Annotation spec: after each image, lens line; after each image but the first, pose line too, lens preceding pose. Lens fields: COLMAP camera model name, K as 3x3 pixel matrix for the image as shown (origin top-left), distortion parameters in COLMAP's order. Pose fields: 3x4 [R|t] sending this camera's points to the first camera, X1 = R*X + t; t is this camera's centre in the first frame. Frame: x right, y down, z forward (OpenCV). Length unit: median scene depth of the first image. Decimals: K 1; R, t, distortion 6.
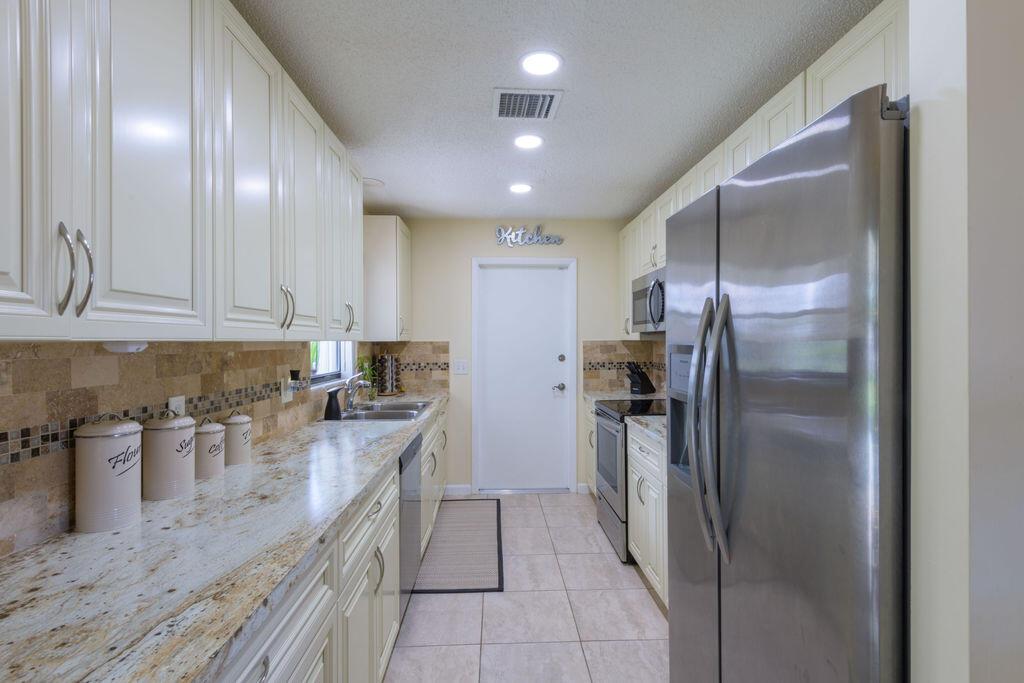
lens RADIAL K [[489.7, 0, 514.3], [0, 489.7, 343.7], [0, 0, 1]] dist [0.013367, -0.007827]
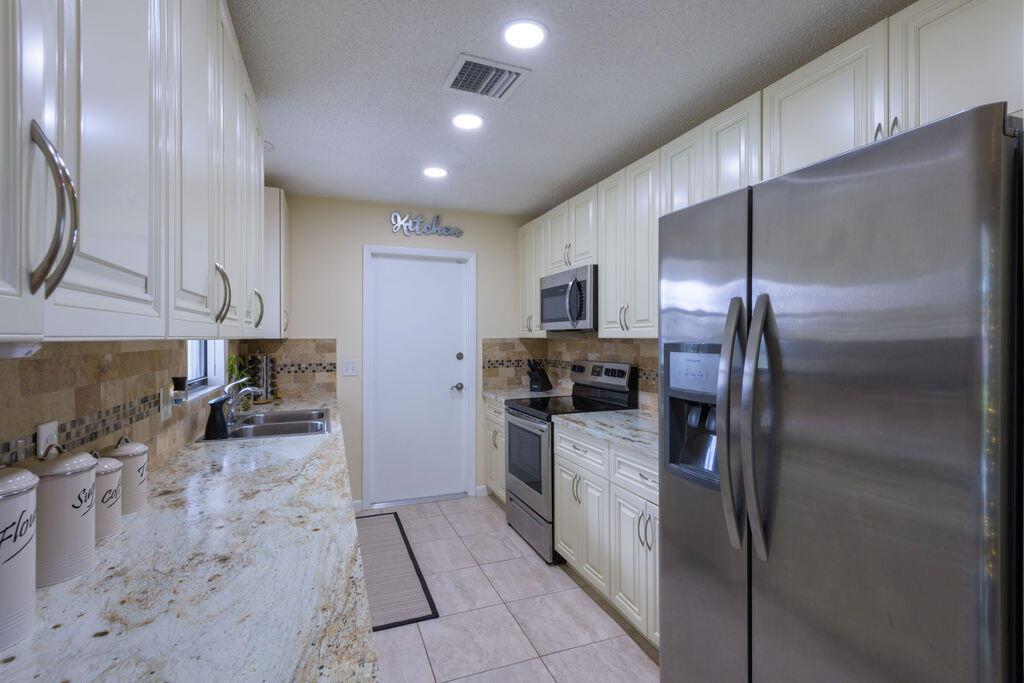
lens RADIAL K [[489.7, 0, 508.0], [0, 489.7, 339.8], [0, 0, 1]] dist [0.013367, -0.007827]
pose [[0.945774, -0.000049, 0.324826, -0.221804], [0.000477, 0.999999, -0.001238, -0.002680], [-0.324826, 0.001326, 0.945773, 0.120298]]
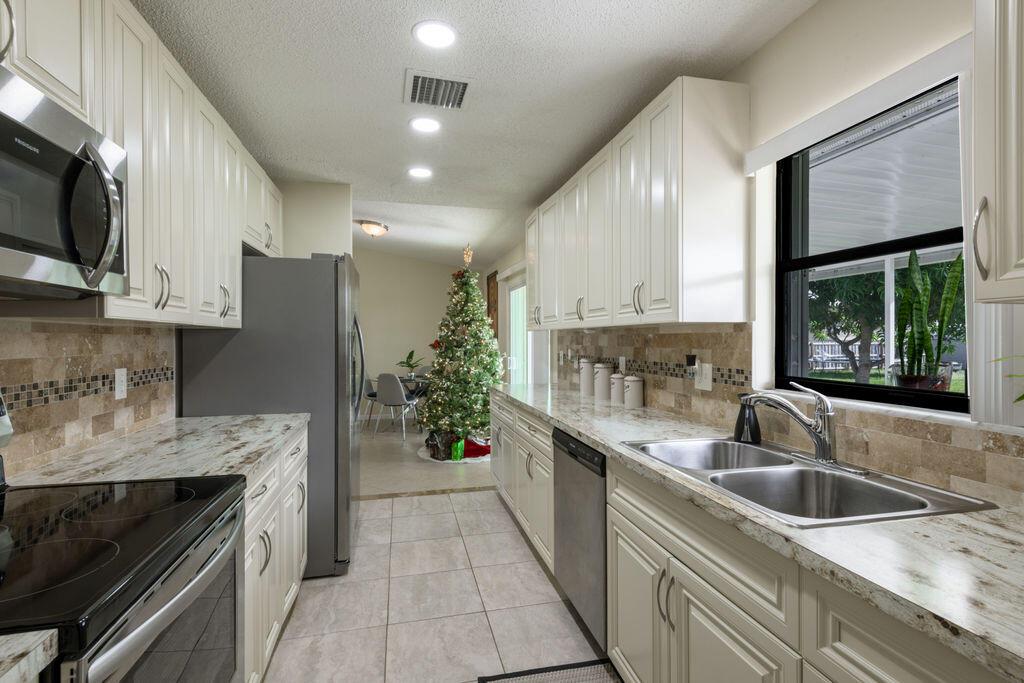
lens RADIAL K [[489.7, 0, 507.9], [0, 489.7, 350.5], [0, 0, 1]] dist [0.013367, -0.007827]
pose [[-0.978526, 0.007512, -0.205986, 0.090715], [0.000713, 0.999453, 0.033061, 0.015125], [0.206122, 0.032205, -0.977996, 1.923435]]
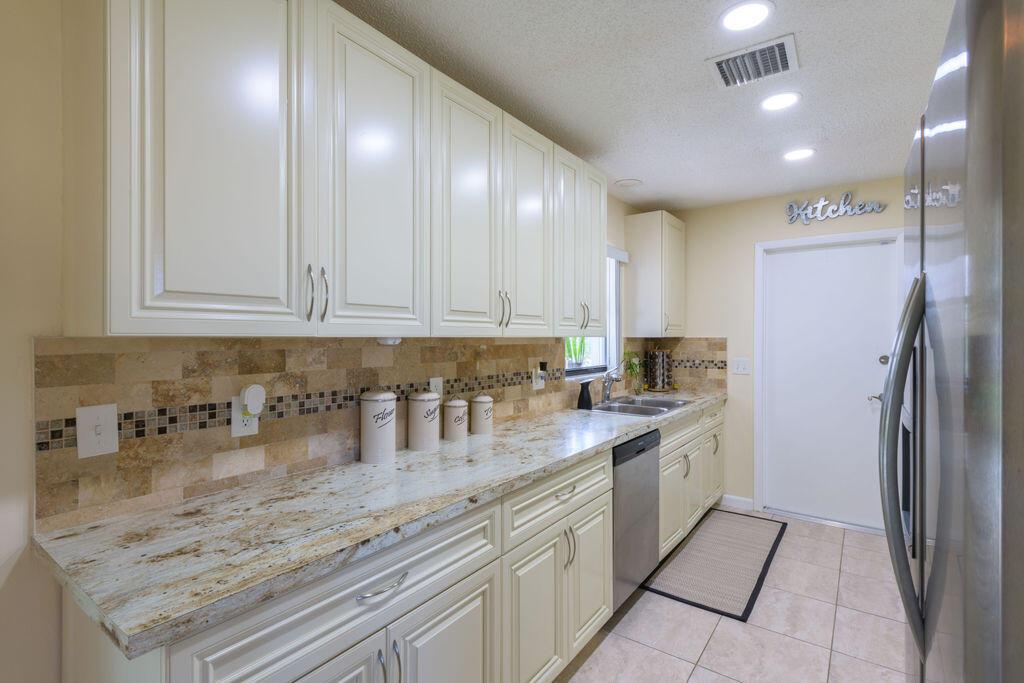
lens RADIAL K [[489.7, 0, 510.1], [0, 489.7, 341.5], [0, 0, 1]] dist [0.013367, -0.007827]
pose [[0.776220, 0.009565, -0.630390, 0.227248], [-0.006526, 0.999953, 0.007136, -0.002296], [0.630429, -0.001425, 0.776246, 0.056785]]
